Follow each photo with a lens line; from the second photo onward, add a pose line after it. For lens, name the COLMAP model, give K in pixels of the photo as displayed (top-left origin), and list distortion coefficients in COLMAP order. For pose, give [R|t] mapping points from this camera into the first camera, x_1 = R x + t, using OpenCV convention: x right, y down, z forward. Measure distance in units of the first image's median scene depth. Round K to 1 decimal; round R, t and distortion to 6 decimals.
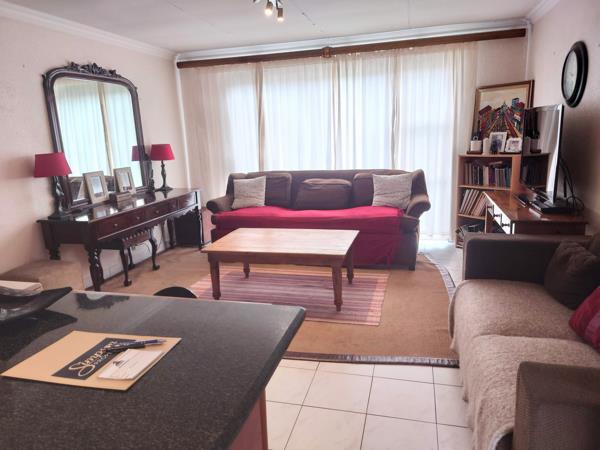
lens RADIAL K [[427.9, 0, 299.6], [0, 427.9, 225.4], [0, 0, 1]] dist [0.006729, 0.000497]
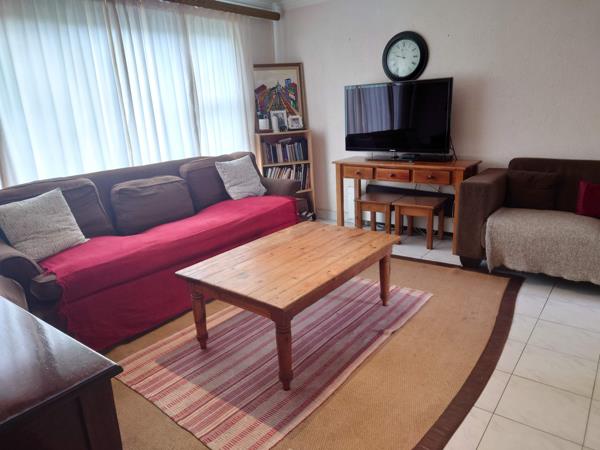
lens RADIAL K [[427.9, 0, 300.7], [0, 427.9, 225.4], [0, 0, 1]] dist [0.006729, 0.000497]
pose [[0.375760, -0.227506, 0.898357, -0.516836], [0.223057, 0.963101, 0.150604, -0.091829], [-0.899472, 0.143794, 0.412642, 0.553930]]
